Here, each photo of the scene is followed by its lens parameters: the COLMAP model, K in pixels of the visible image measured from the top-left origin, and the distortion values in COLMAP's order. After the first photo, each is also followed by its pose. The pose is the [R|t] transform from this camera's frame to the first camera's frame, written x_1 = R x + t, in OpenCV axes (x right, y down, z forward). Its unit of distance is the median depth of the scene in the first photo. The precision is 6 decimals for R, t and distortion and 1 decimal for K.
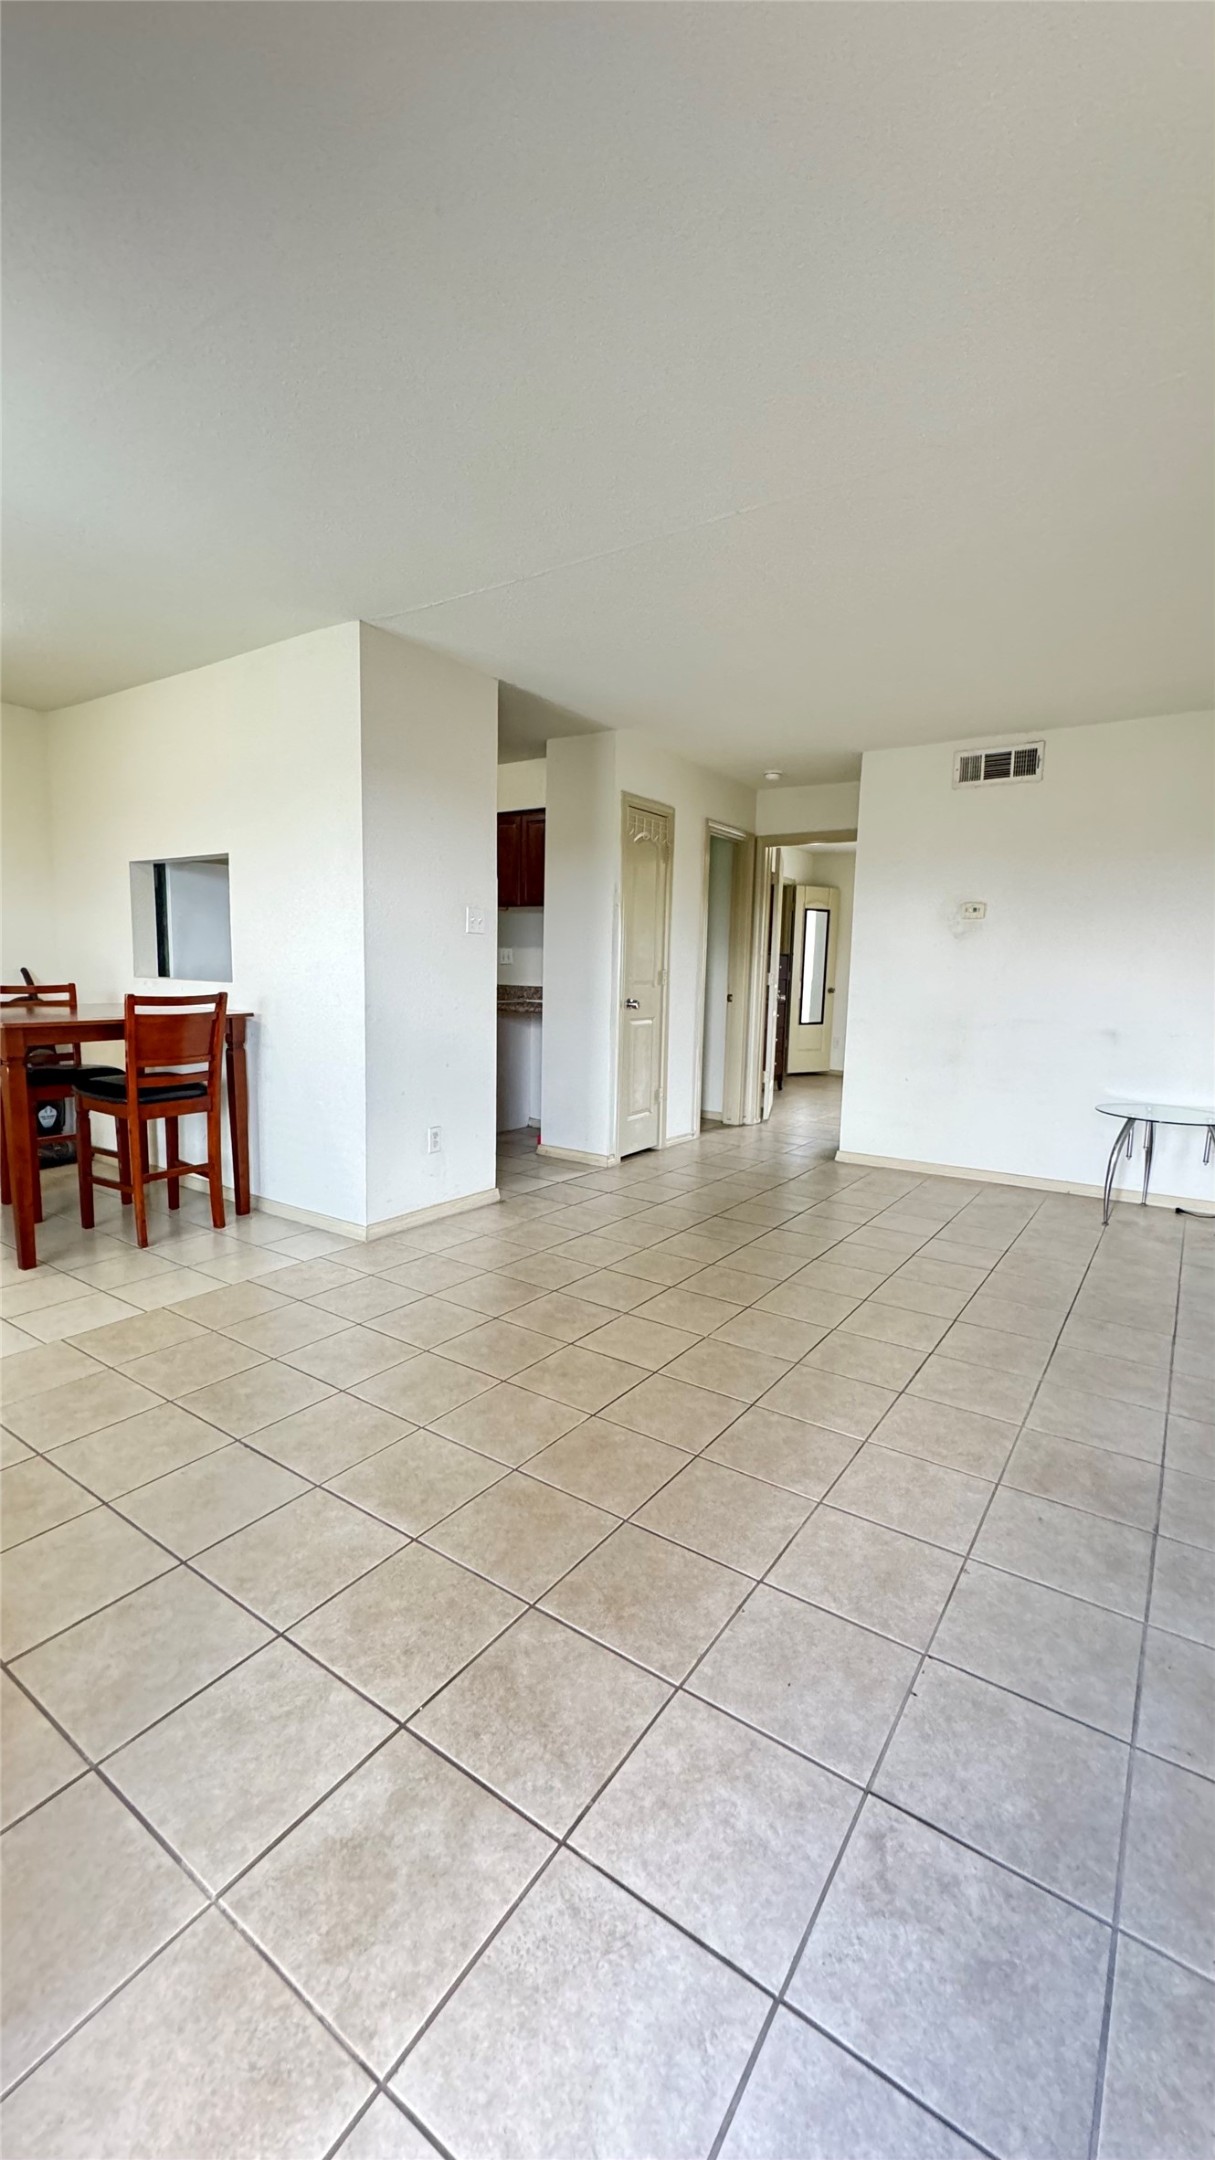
lens RADIAL K [[866.4, 0, 611.3], [0, 866.4, 1074.7], [0, 0, 1]] dist [-0.004270, 0.000474]
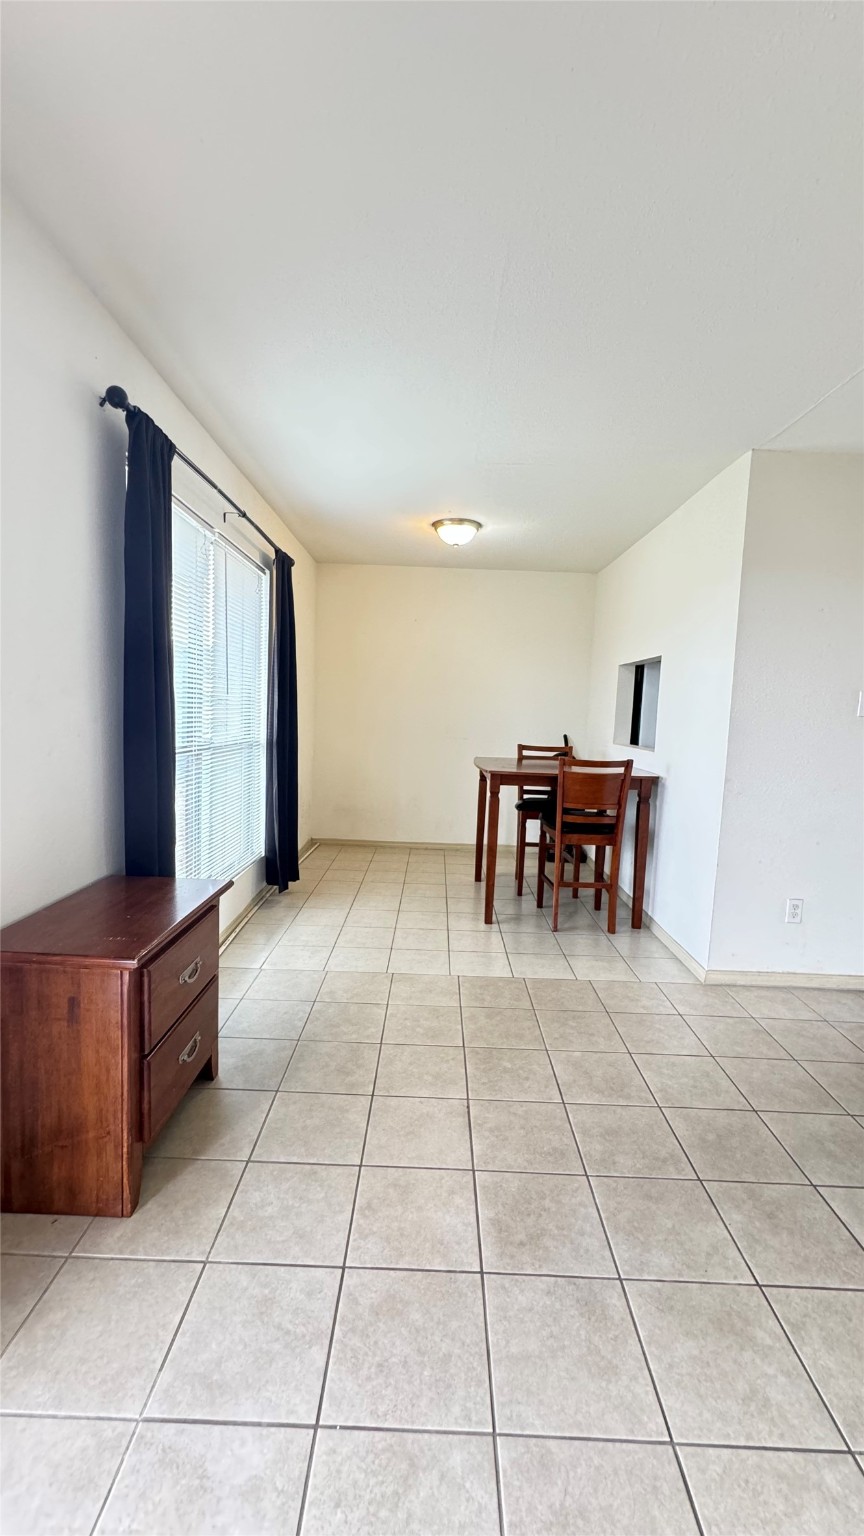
lens RADIAL K [[616.1, 0, 428.4], [0, 616.1, 758.7], [0, 0, 1]] dist [-0.004270, 0.000474]
pose [[0.559702, 0.062435, -0.826338, 0.224855], [-0.129126, 0.991549, -0.012543, -0.060668], [0.818572, 0.113722, 0.563034, 0.285939]]
